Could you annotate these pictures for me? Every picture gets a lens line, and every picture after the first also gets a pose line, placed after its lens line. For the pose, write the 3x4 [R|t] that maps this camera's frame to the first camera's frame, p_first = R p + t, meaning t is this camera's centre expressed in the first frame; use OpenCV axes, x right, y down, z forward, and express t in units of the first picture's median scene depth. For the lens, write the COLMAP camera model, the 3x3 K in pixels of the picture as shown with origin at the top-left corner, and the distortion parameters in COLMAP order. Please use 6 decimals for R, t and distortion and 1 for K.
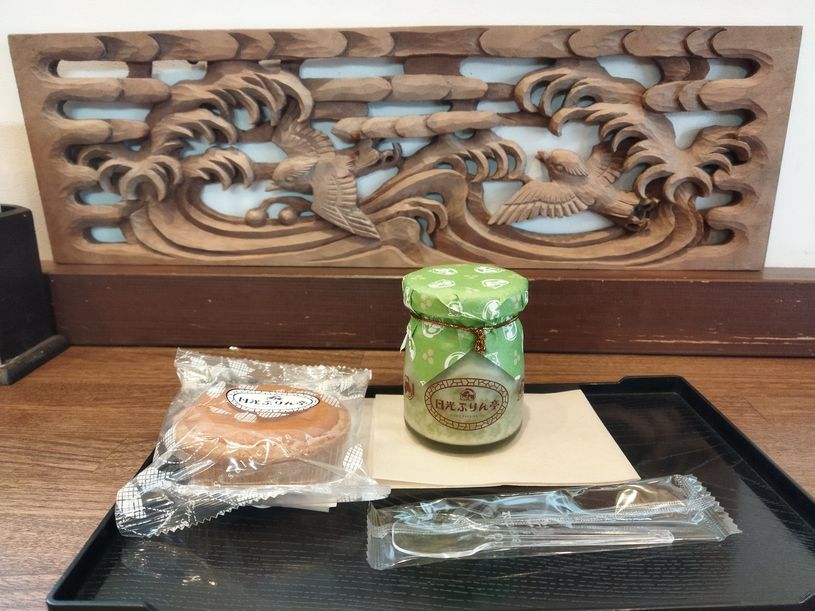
lens RADIAL K [[632.1, 0, 407.0], [0, 632.1, 306.1], [0, 0, 1]] dist [0.000919, -0.001613]
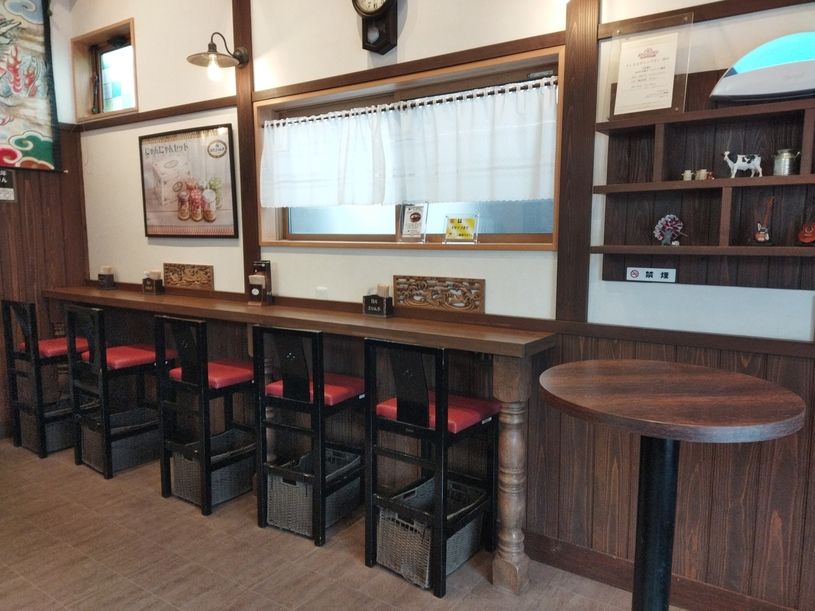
lens RADIAL K [[632.1, 0, 406.7], [0, 632.1, 307.0], [0, 0, 1]] dist [0.000919, -0.001613]
pose [[0.851651, 0.070534, -0.519342, 3.394821], [-0.159579, 0.978752, -0.128760, 0.882384], [0.499225, 0.192534, 0.844811, -5.143631]]
